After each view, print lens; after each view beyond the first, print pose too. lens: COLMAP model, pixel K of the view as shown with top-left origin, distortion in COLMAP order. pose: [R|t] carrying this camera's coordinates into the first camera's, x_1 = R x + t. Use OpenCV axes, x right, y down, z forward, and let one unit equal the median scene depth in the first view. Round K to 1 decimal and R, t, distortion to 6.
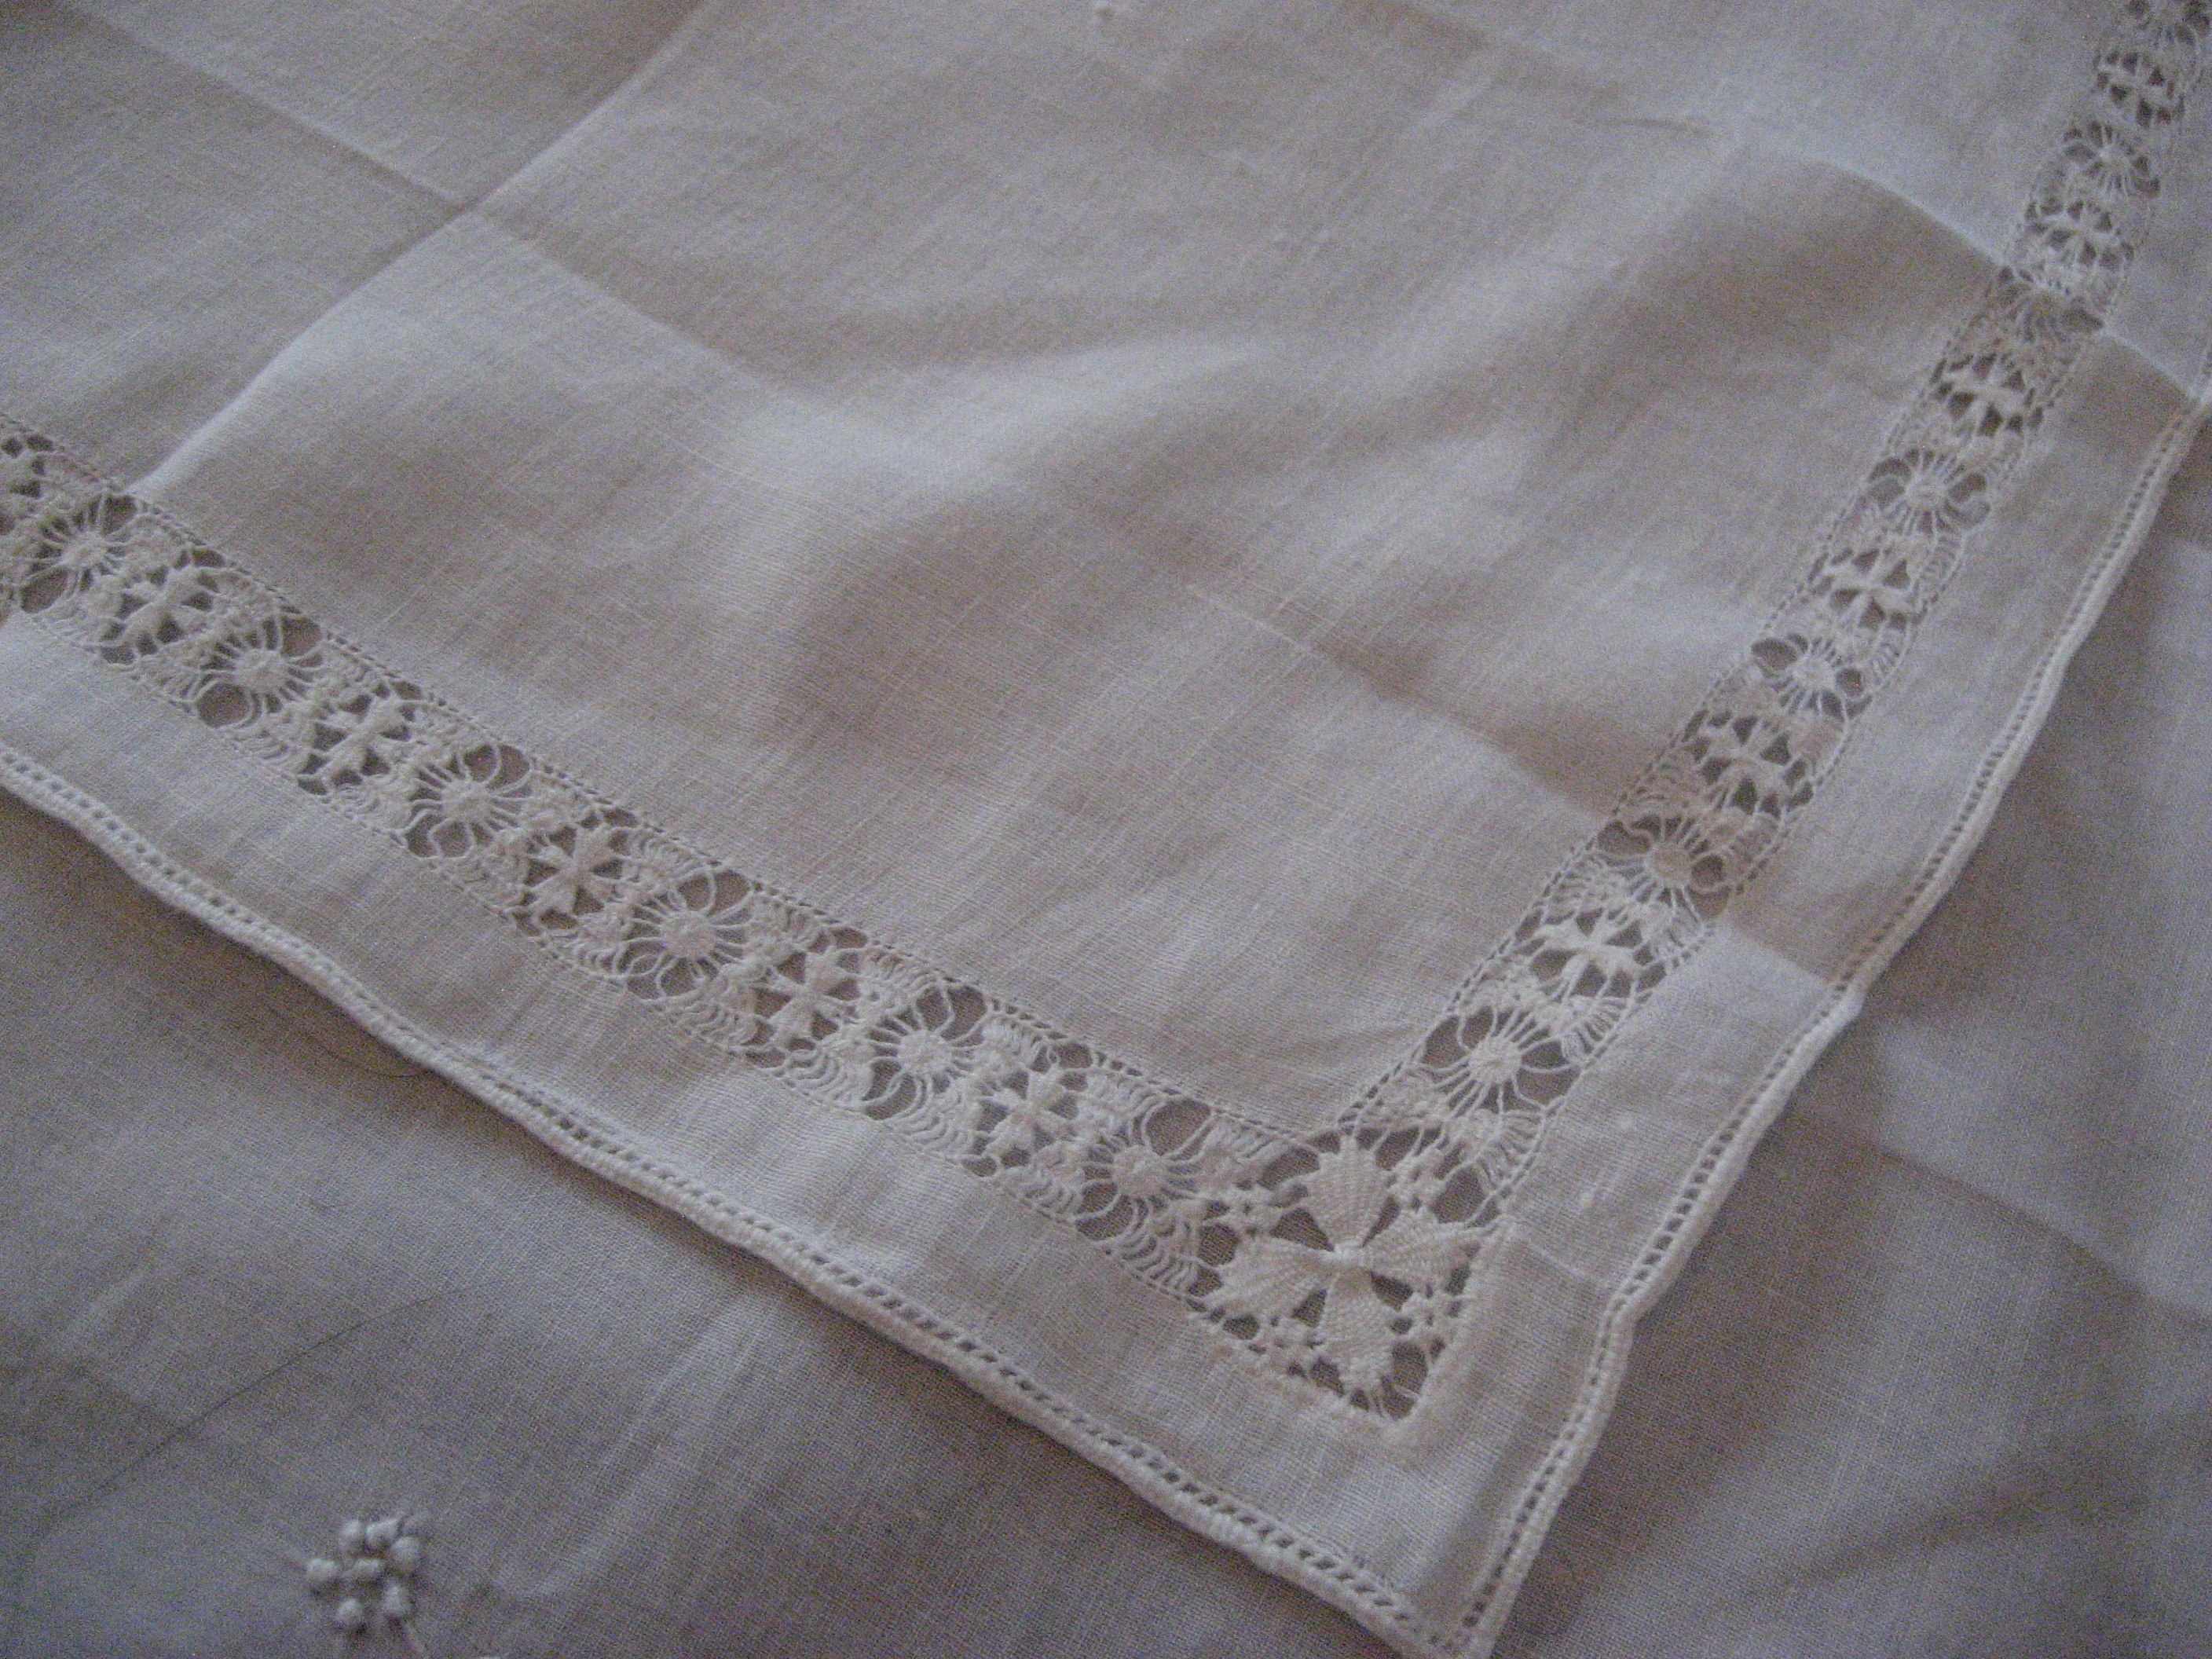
lens RADIAL K [[2283.3, 0, 1109.7], [0, 2283.3, 830.0], [0, 0, 1]] dist [-0.109720, 0.000000]
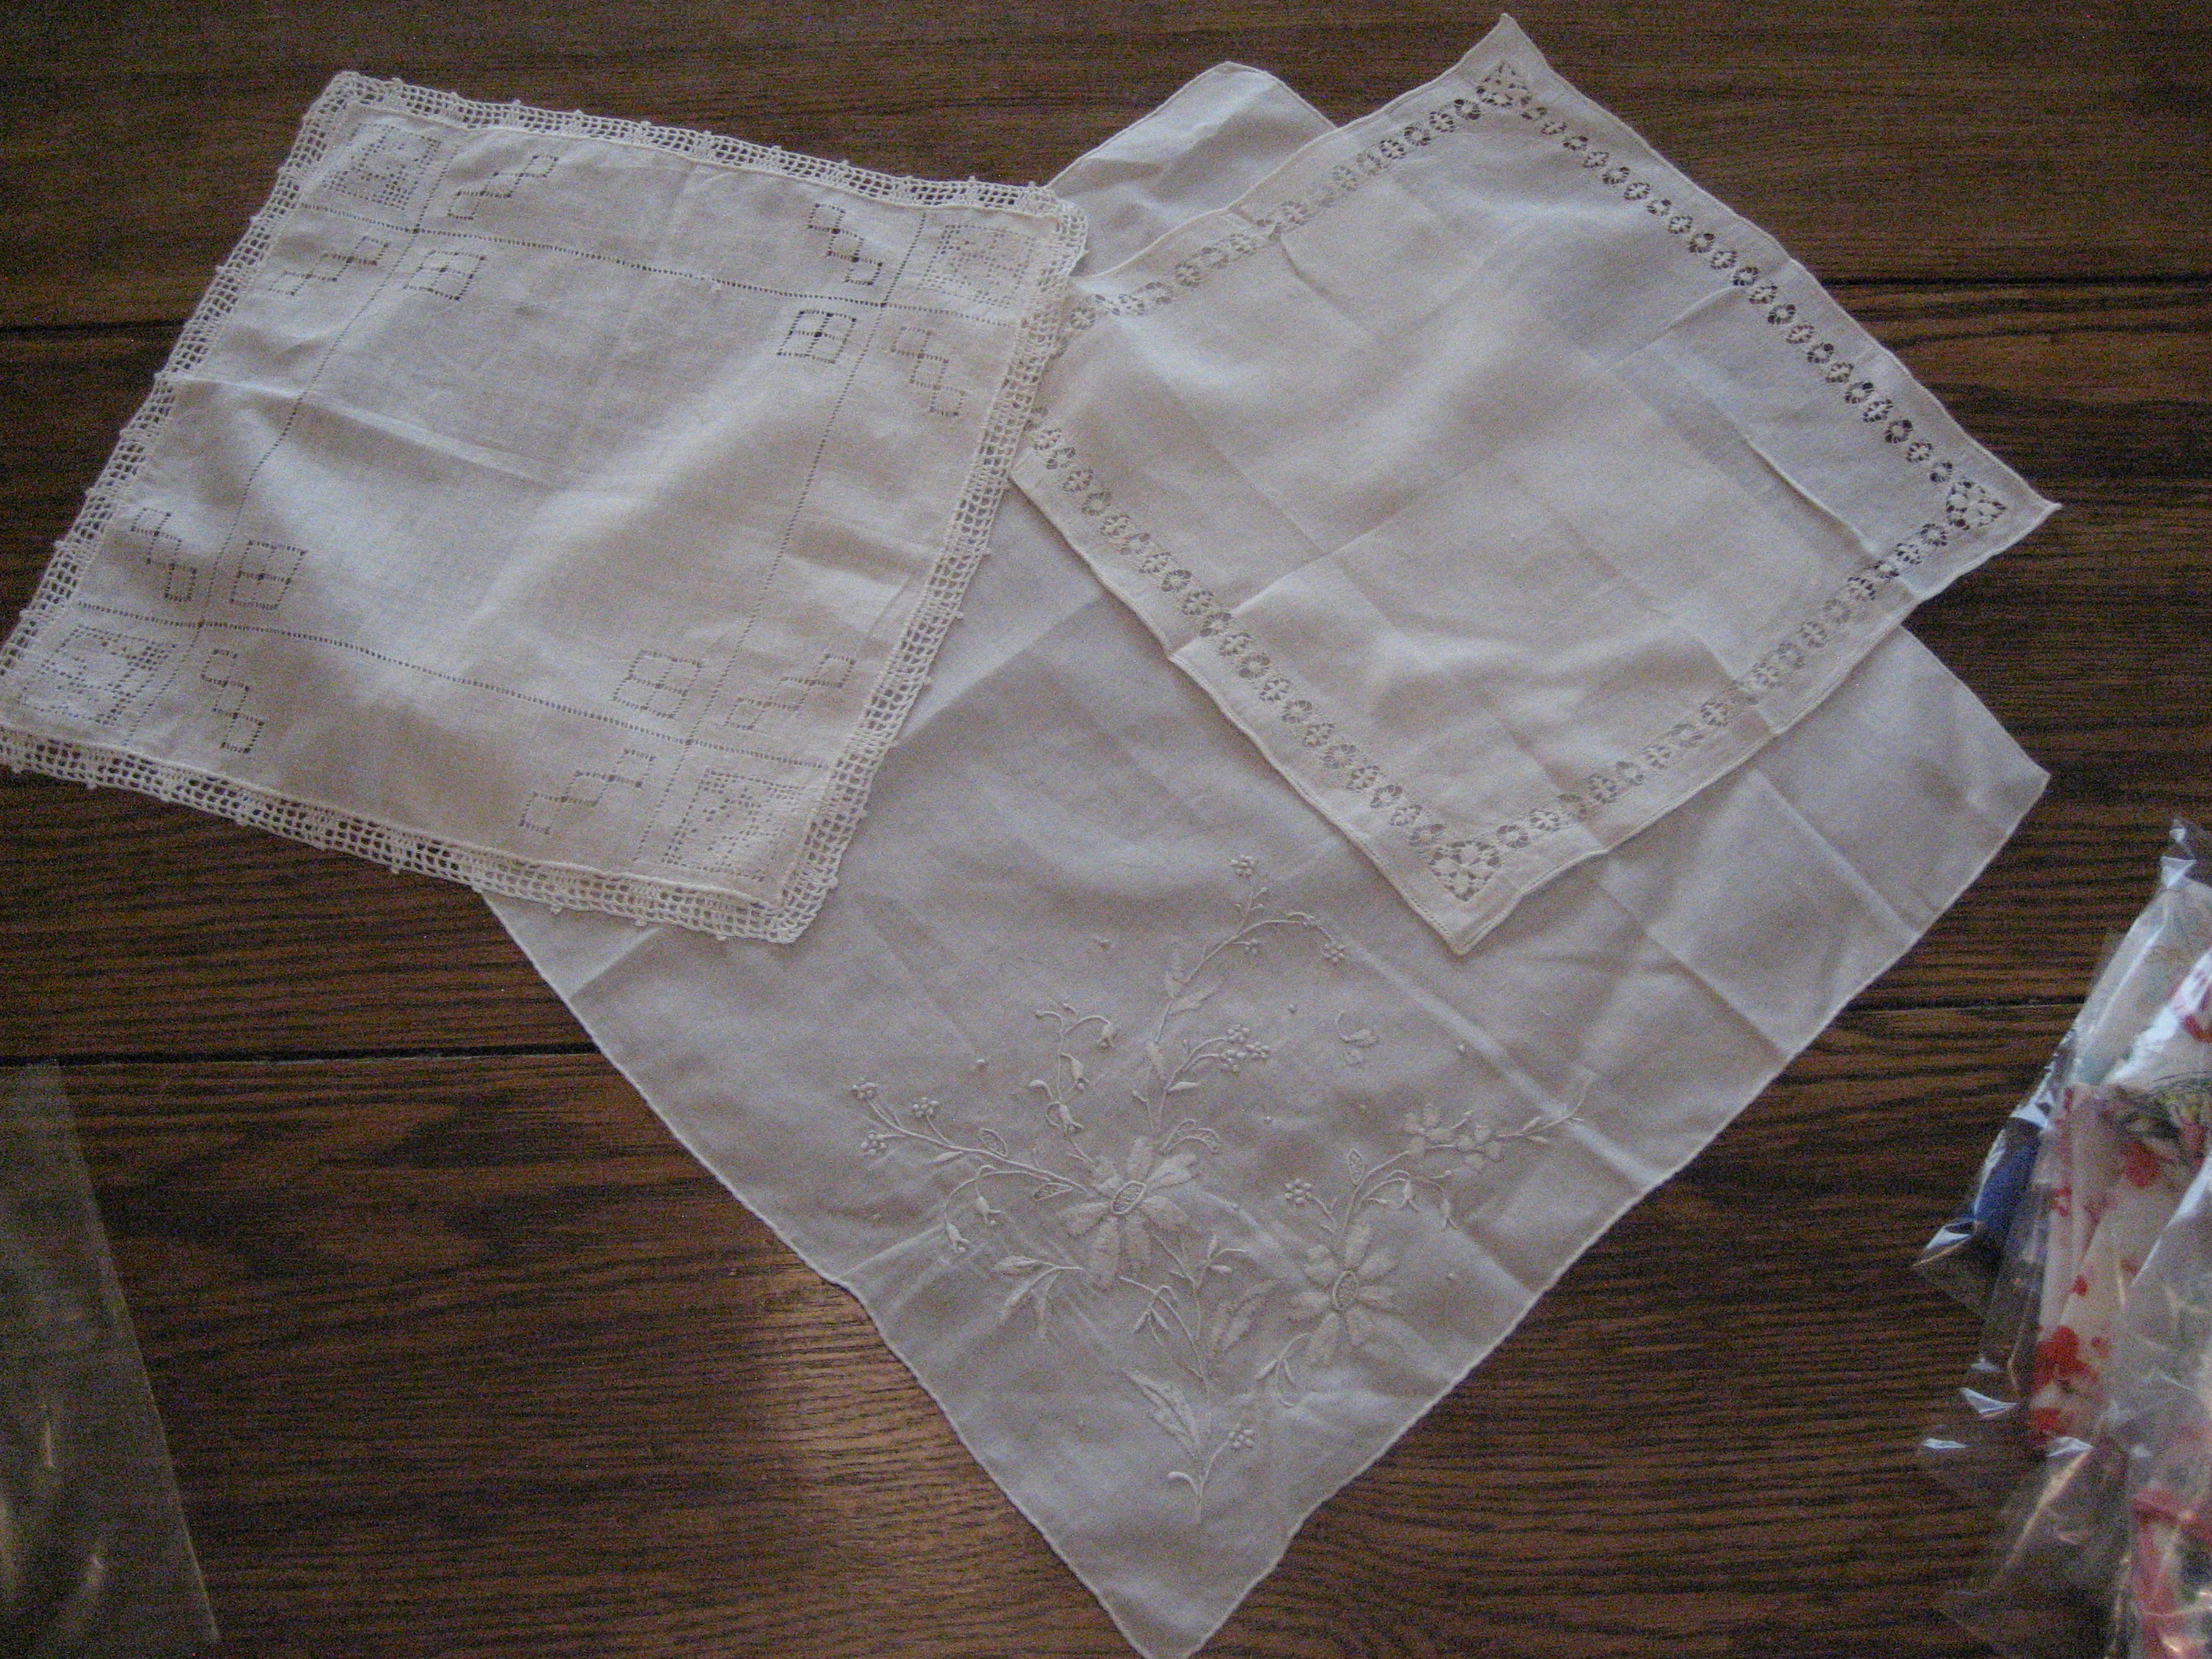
lens RADIAL K [[2283.3, 0, 1109.4], [0, 2283.3, 835.5], [0, 0, 1]] dist [-0.109720, 0.000000]
pose [[0.941595, 0.280119, -0.186904, 0.246974], [-0.273782, 0.959953, 0.059439, 0.051208], [0.196069, -0.004797, 0.980578, -3.261515]]
